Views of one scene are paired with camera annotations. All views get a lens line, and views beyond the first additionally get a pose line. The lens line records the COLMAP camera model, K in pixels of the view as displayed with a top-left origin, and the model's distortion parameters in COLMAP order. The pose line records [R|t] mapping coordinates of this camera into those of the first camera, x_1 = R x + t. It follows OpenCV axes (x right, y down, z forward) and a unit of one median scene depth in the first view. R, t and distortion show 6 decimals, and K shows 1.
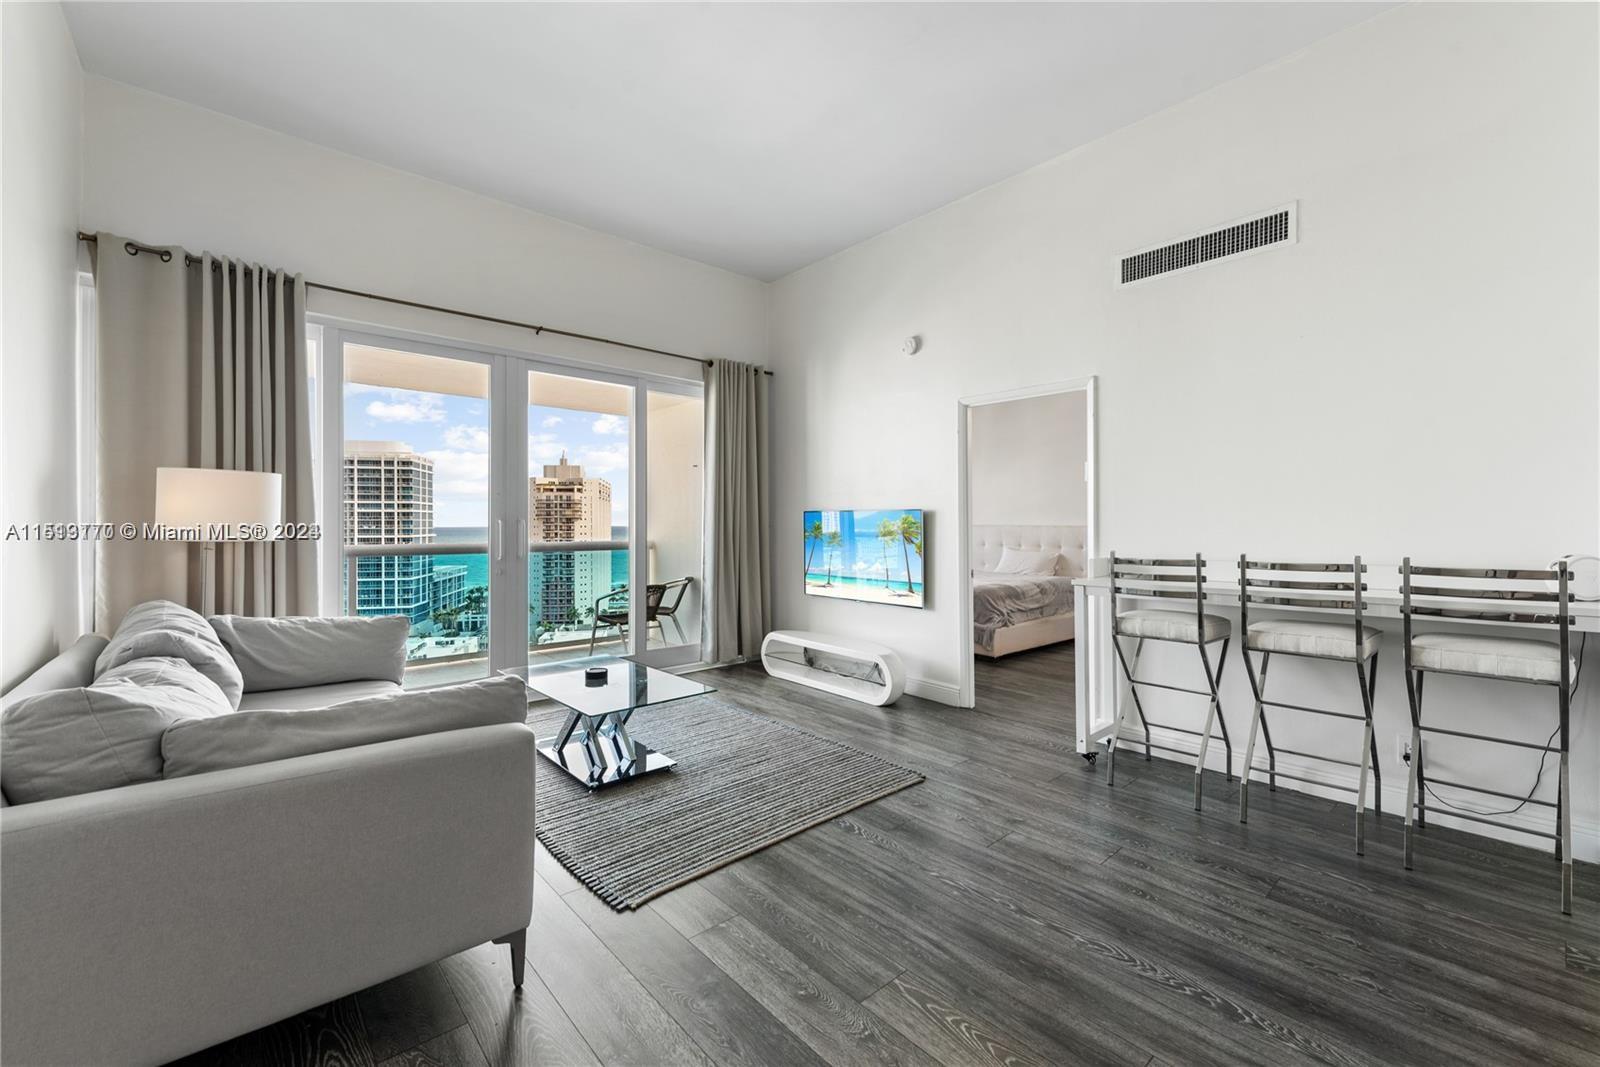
lens RADIAL K [[648.5, 0, 793.0], [0, 648.5, 525.8], [0, 0, 1]] dist [0.016772, -0.005293]
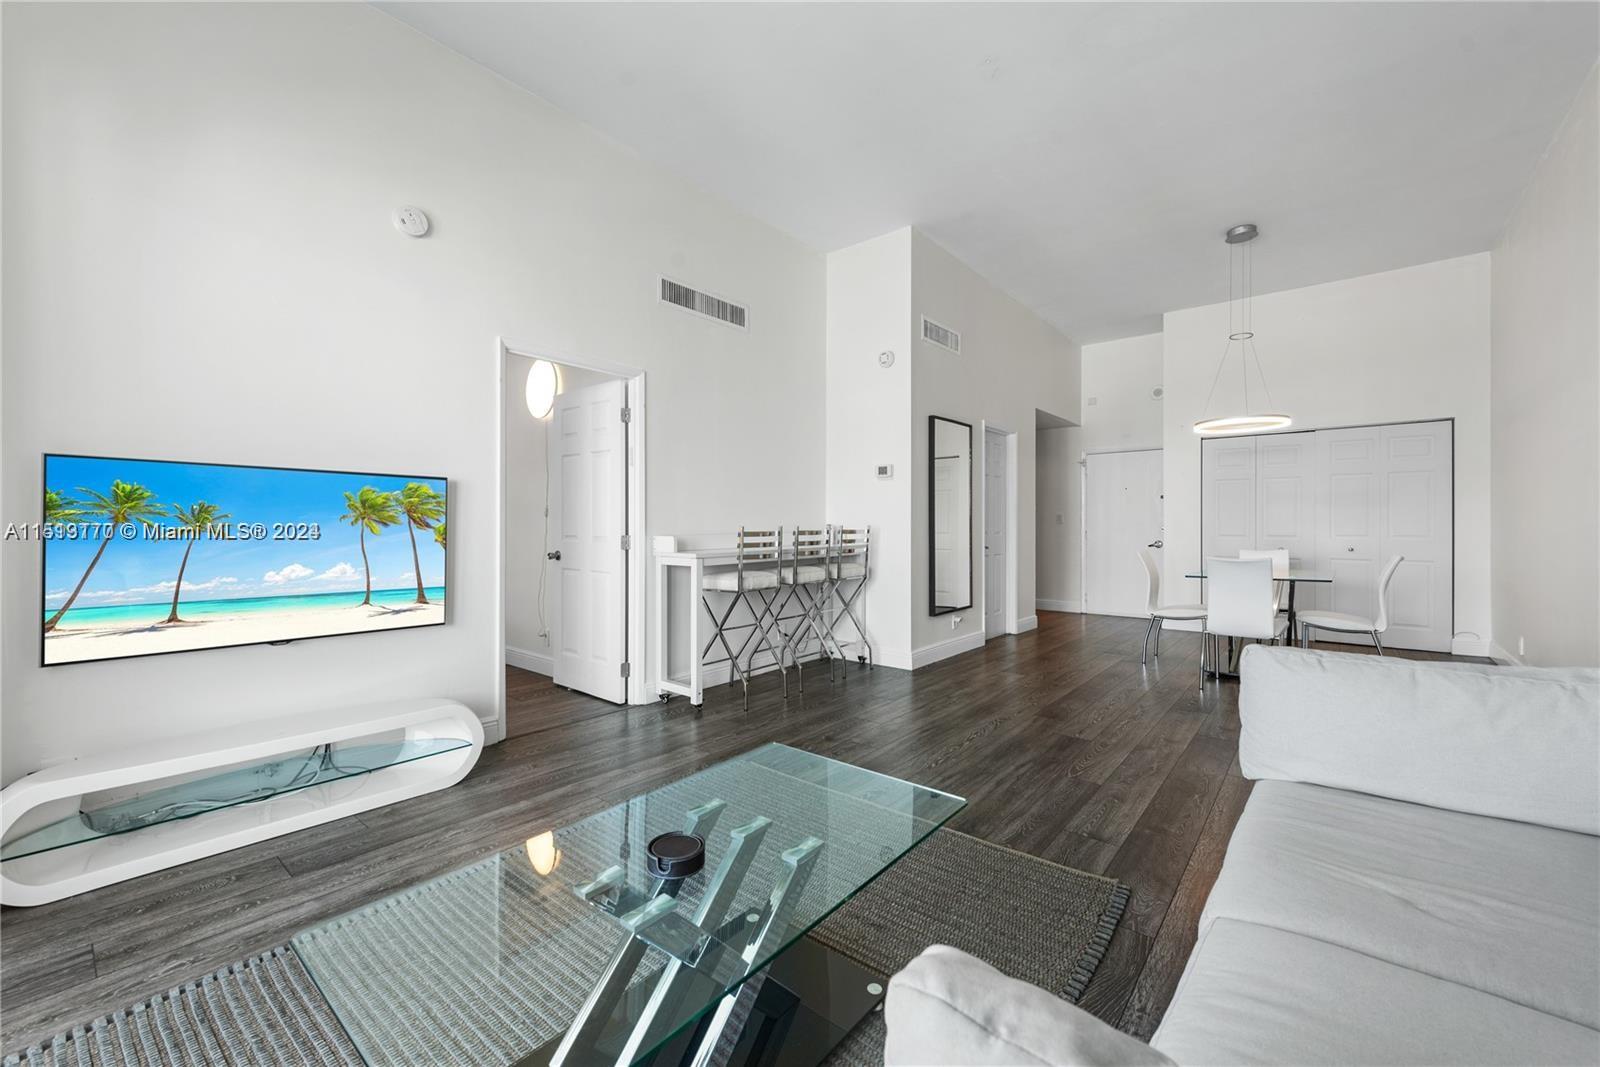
lens RADIAL K [[629.0, 0, 793.1], [0, 629.0, 534.8], [0, 0, 1]] dist [0.007168, -0.003446]
pose [[-0.146681, -0.009405, 0.989139, -0.610568], [0.000073, 0.999955, 0.009518, 0.033366], [-0.989184, 0.001468, -0.146674, 0.895497]]
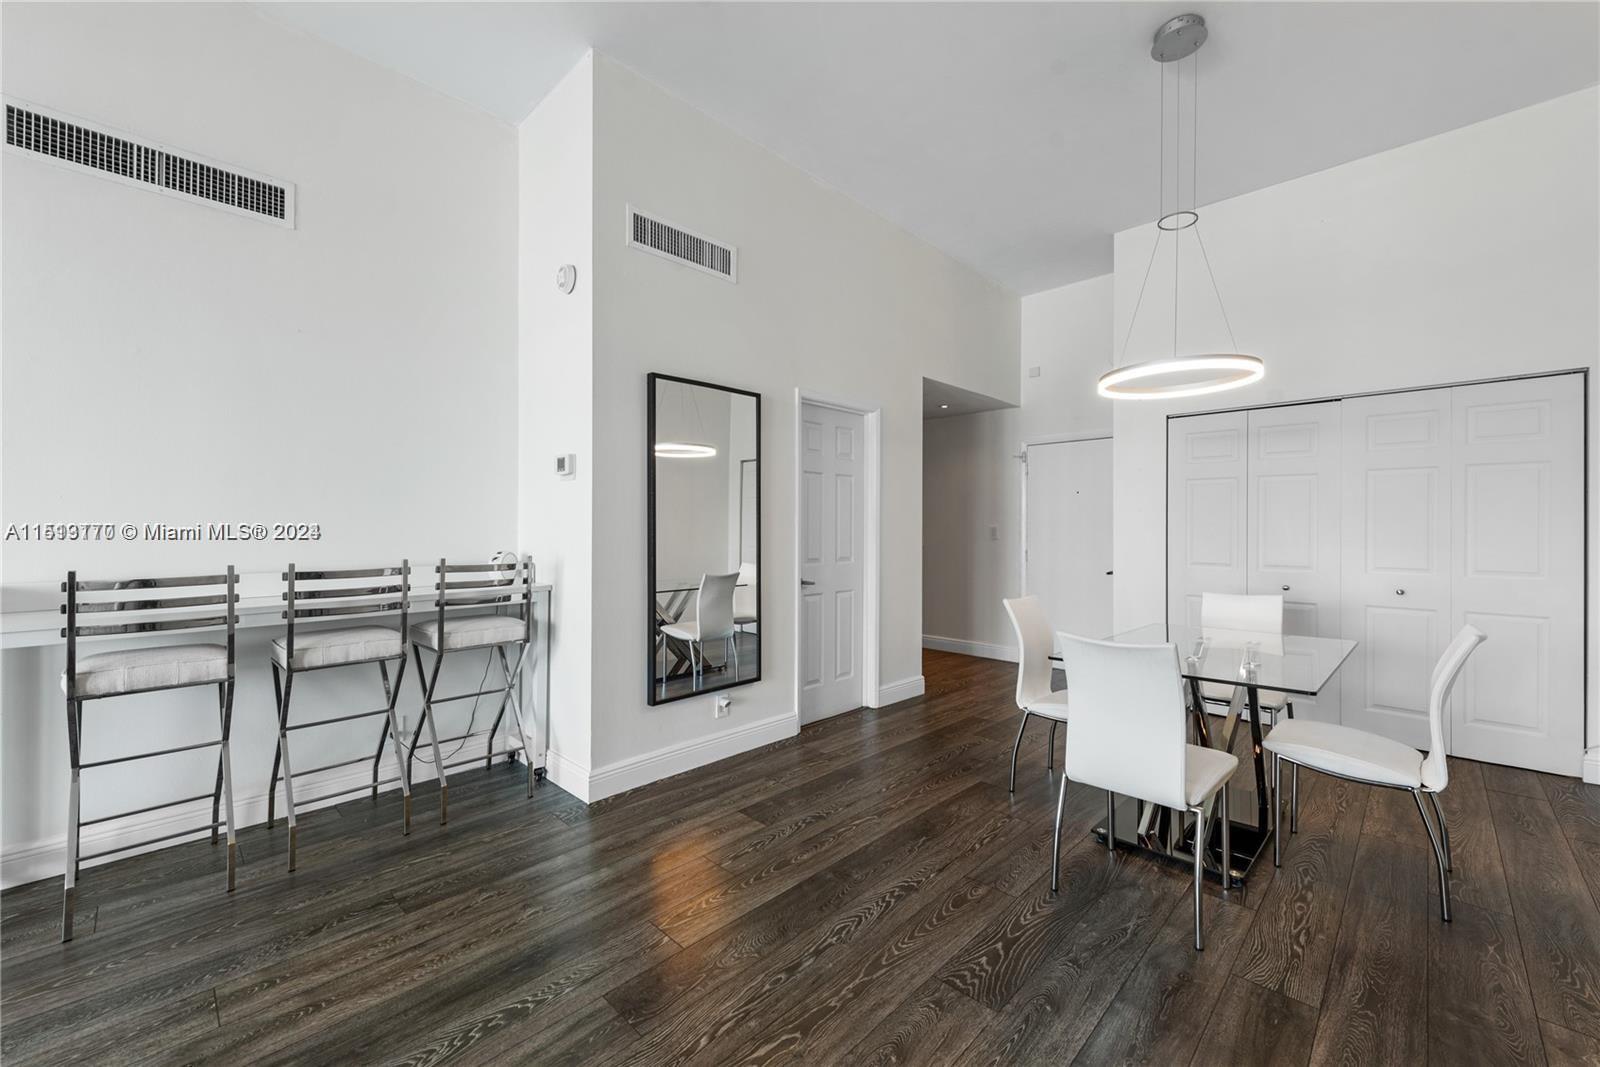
lens RADIAL K [[629.0, 0, 793.1], [0, 629.0, 534.8], [0, 0, 1]] dist [0.007168, -0.003446]
pose [[-0.067354, -0.000052, 0.997729, -0.141057], [0.005341, 0.999986, 0.000413, 0.005811], [-0.997715, 0.005357, -0.067353, 0.280844]]
